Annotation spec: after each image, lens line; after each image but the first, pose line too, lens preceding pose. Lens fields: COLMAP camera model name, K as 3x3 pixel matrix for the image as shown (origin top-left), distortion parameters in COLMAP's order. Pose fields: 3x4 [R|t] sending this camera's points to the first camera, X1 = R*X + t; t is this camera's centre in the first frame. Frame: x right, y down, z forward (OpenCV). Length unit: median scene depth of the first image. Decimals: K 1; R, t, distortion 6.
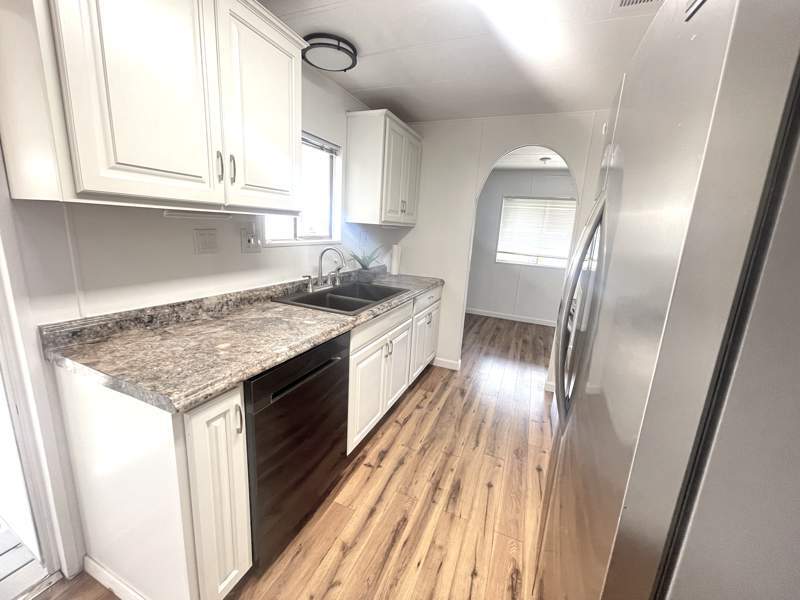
lens RADIAL K [[322.7, 0, 398.0], [0, 322.7, 295.9], [0, 0, 1]] dist [-0.000898, -0.001637]
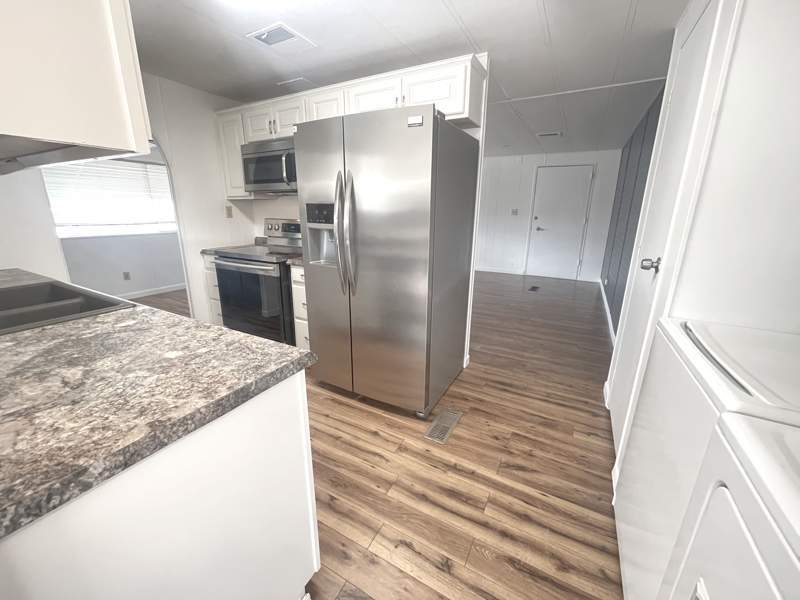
lens RADIAL K [[322.7, 0, 397.5], [0, 322.7, 298.9], [0, 0, 1]] dist [-0.000898, -0.001637]
pose [[0.090461, -0.318588, 0.943567, -1.080028], [0.209584, 0.932324, 0.294699, -0.069661], [-0.973597, 0.171097, 0.151110, 0.339337]]
